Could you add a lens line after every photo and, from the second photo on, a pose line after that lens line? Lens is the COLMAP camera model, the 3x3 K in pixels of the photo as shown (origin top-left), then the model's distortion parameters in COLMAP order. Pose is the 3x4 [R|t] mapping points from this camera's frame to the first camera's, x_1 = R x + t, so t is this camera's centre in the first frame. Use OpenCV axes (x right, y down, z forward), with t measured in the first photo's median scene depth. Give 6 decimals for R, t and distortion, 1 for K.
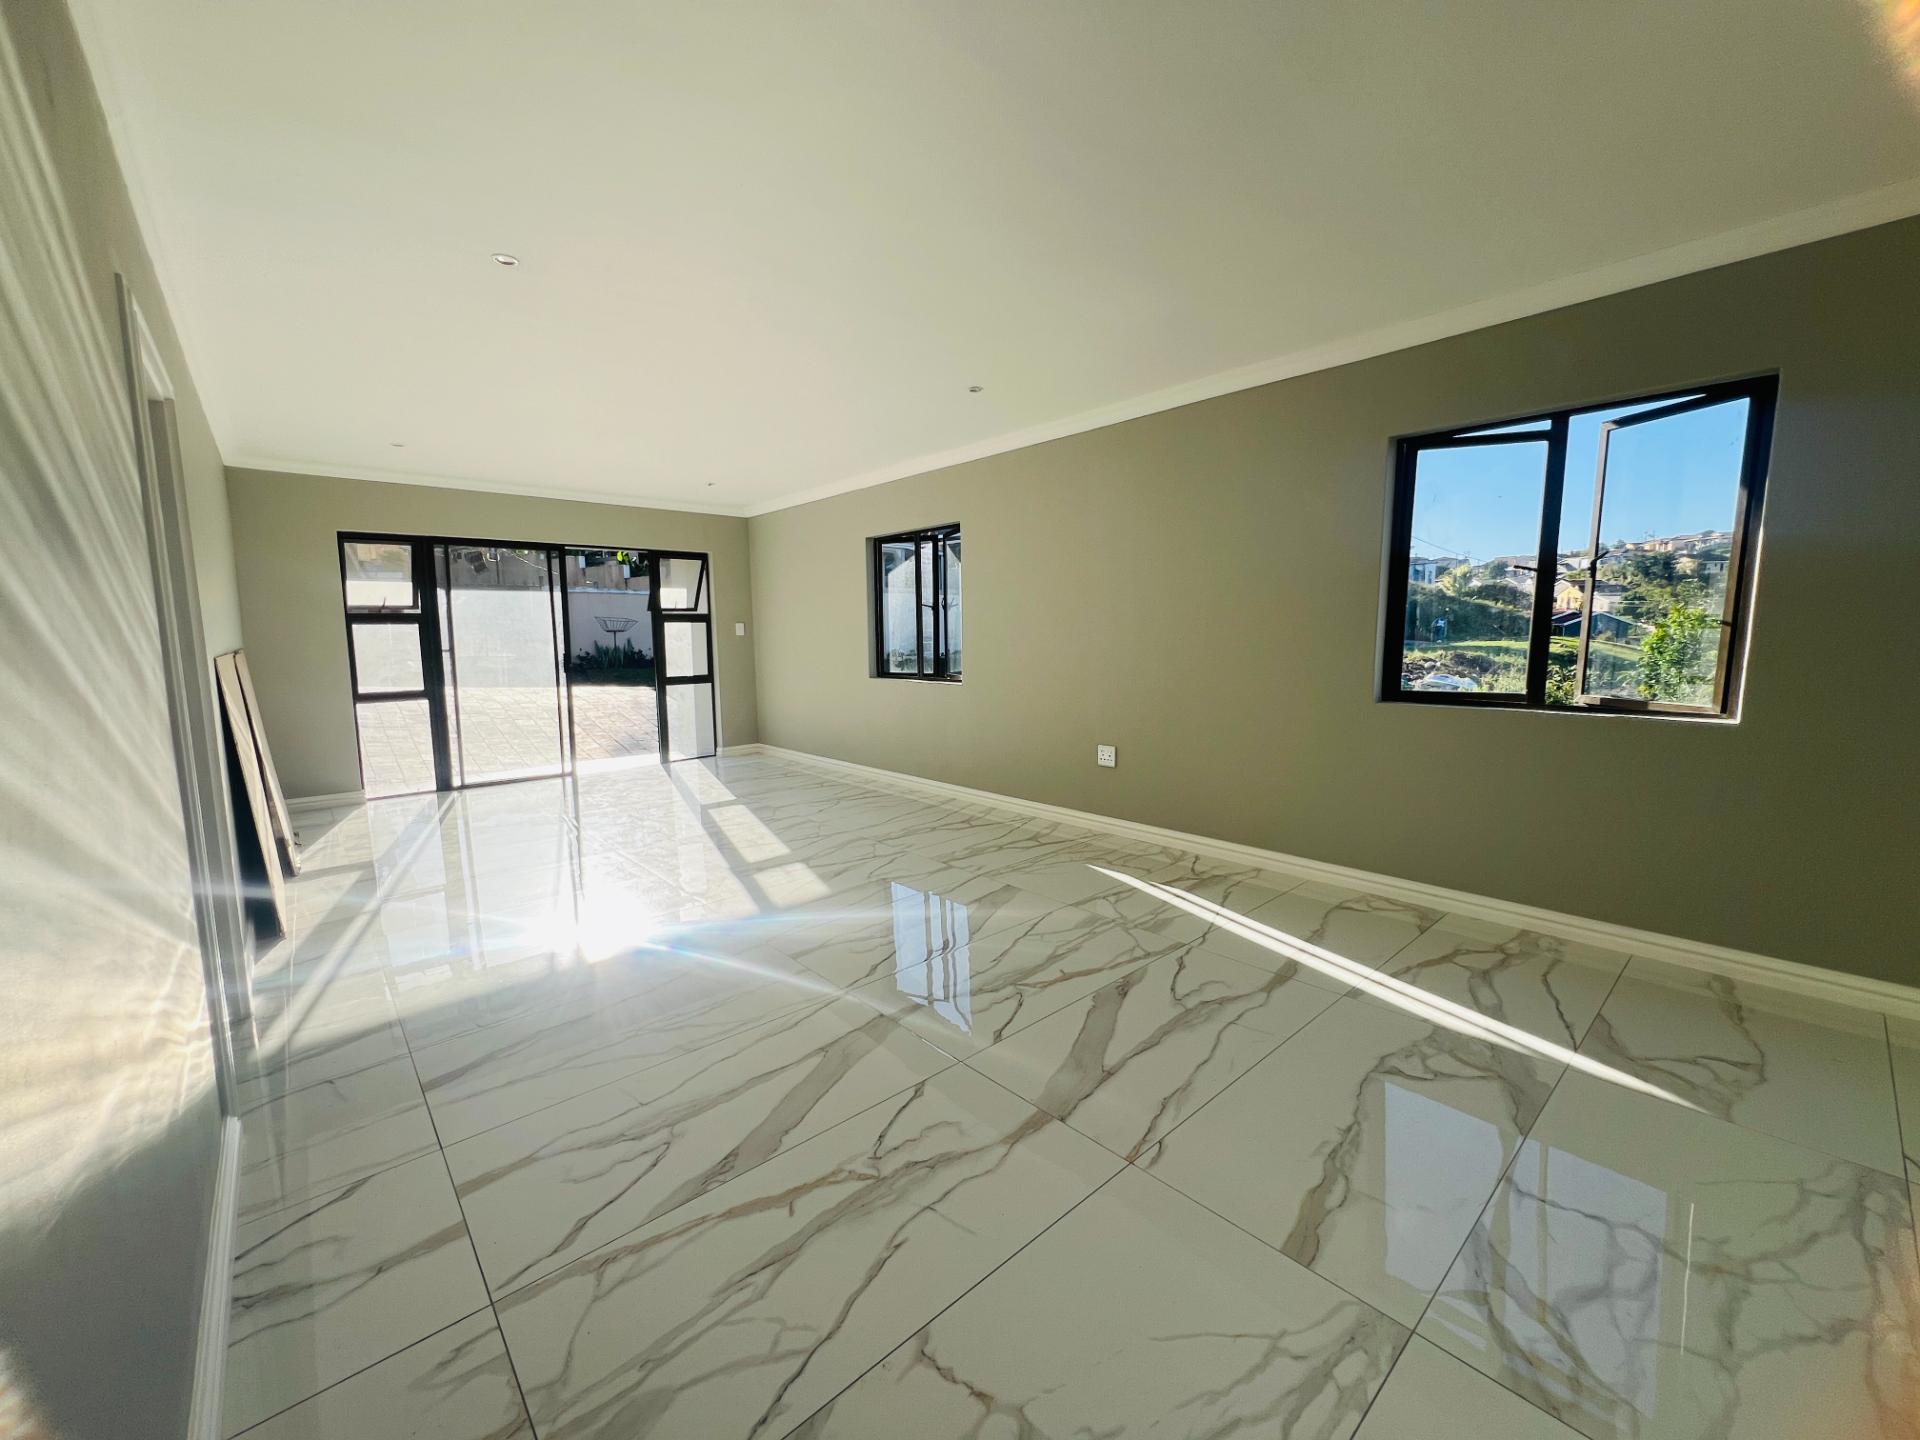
lens RADIAL K [[768.8, 0, 963.0], [0, 768.8, 723.7], [0, 0, 1]] dist [-0.004387, 0.000986]
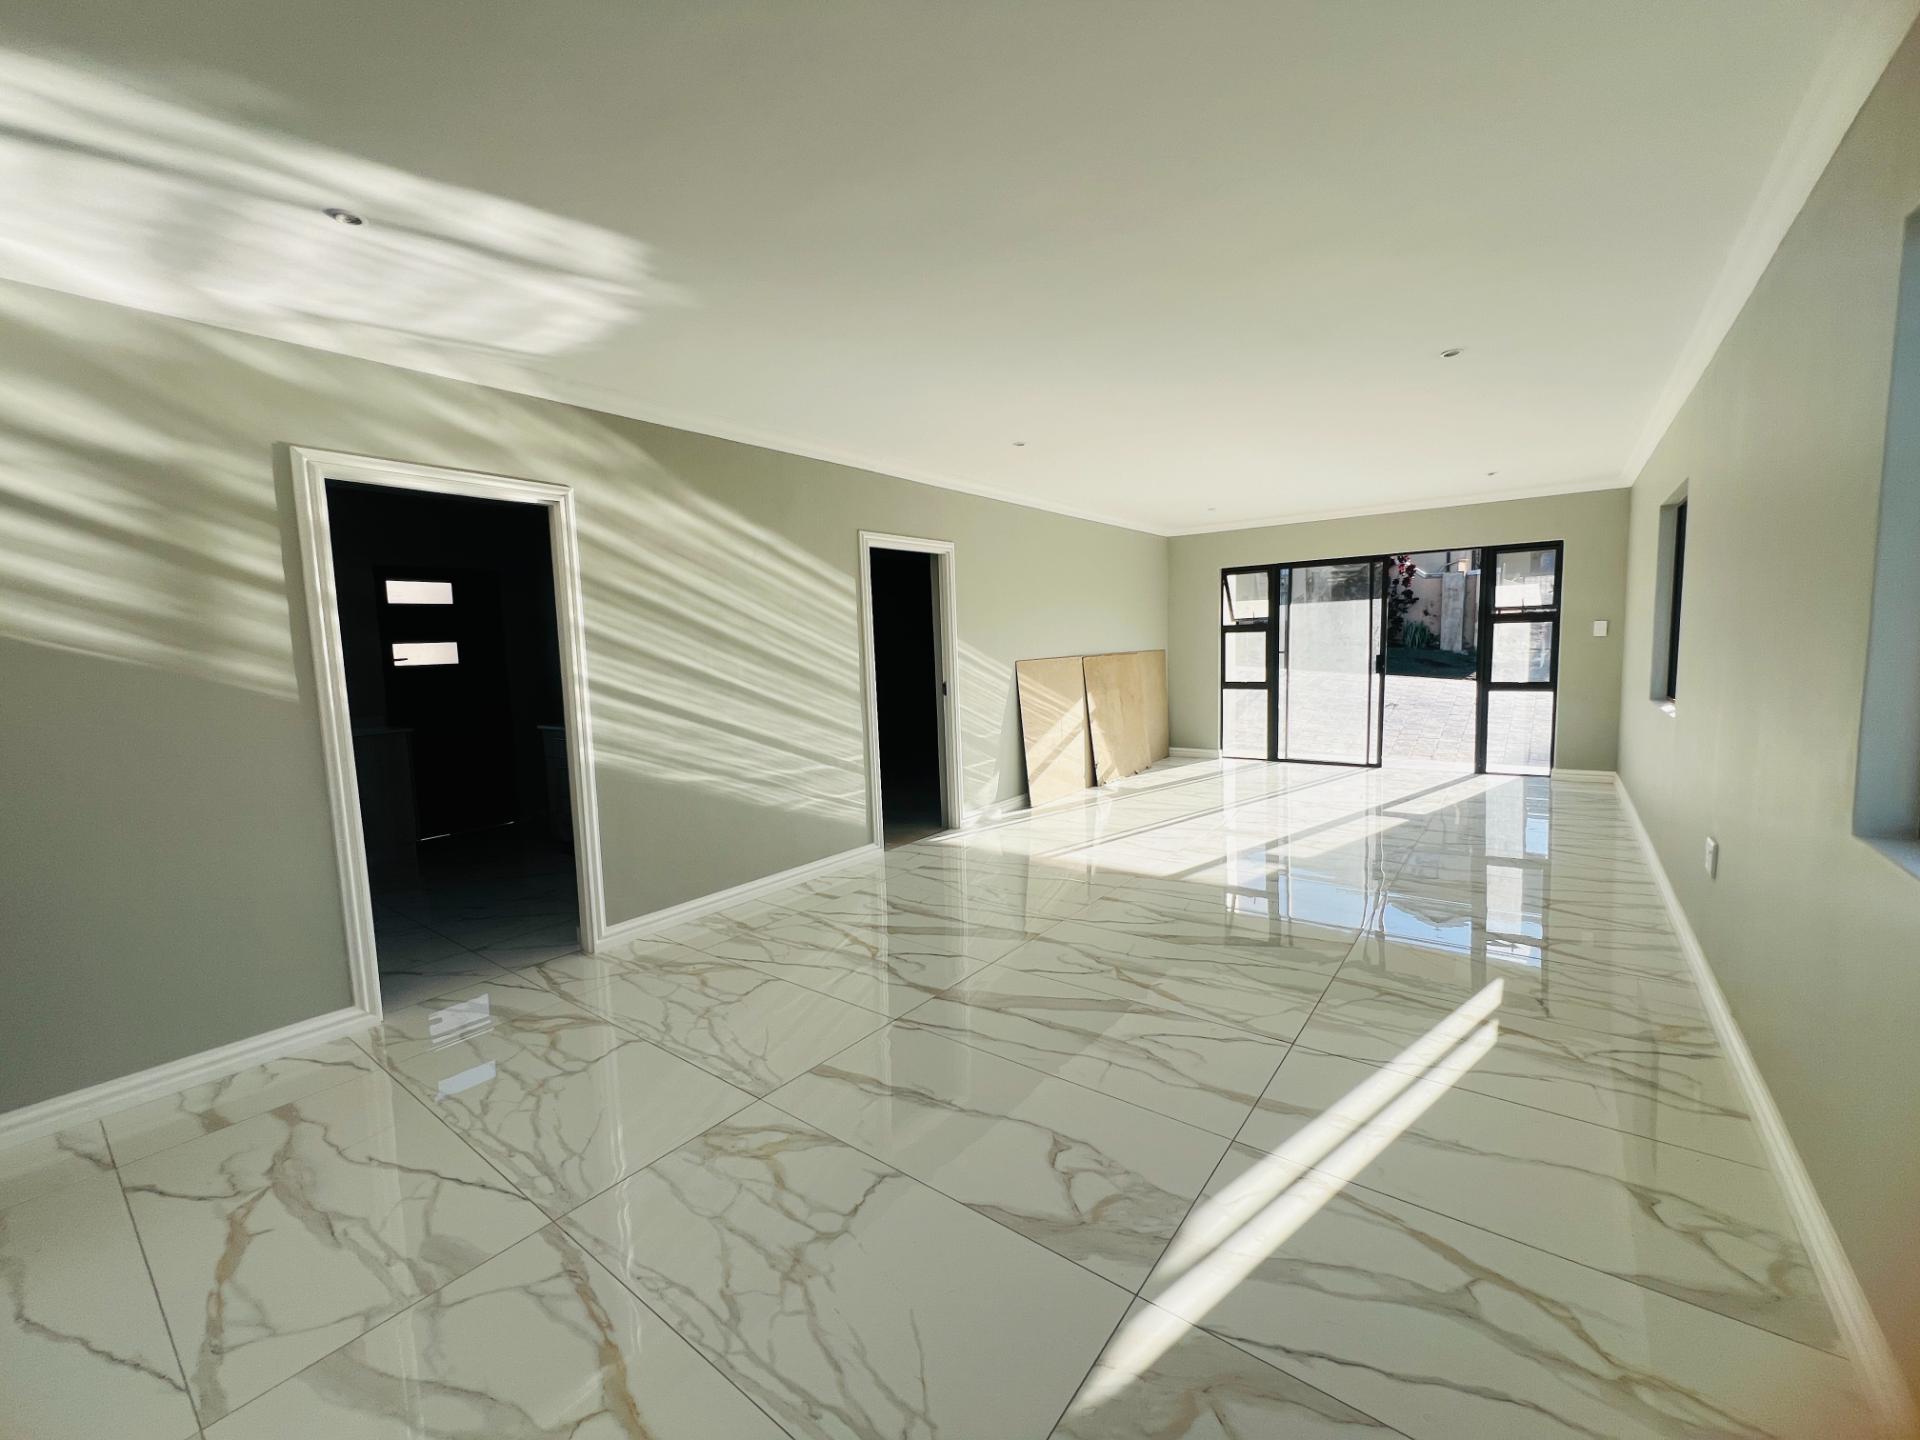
lens RADIAL K [[768.8, 0, 952.5], [0, 768.8, 716.0], [0, 0, 1]] dist [-0.004387, 0.000986]
pose [[0.184017, 0.099236, -0.977901, 0.504260], [-0.087906, 0.992565, 0.084182, -0.050518], [0.978984, 0.070472, 0.191373, 0.232799]]
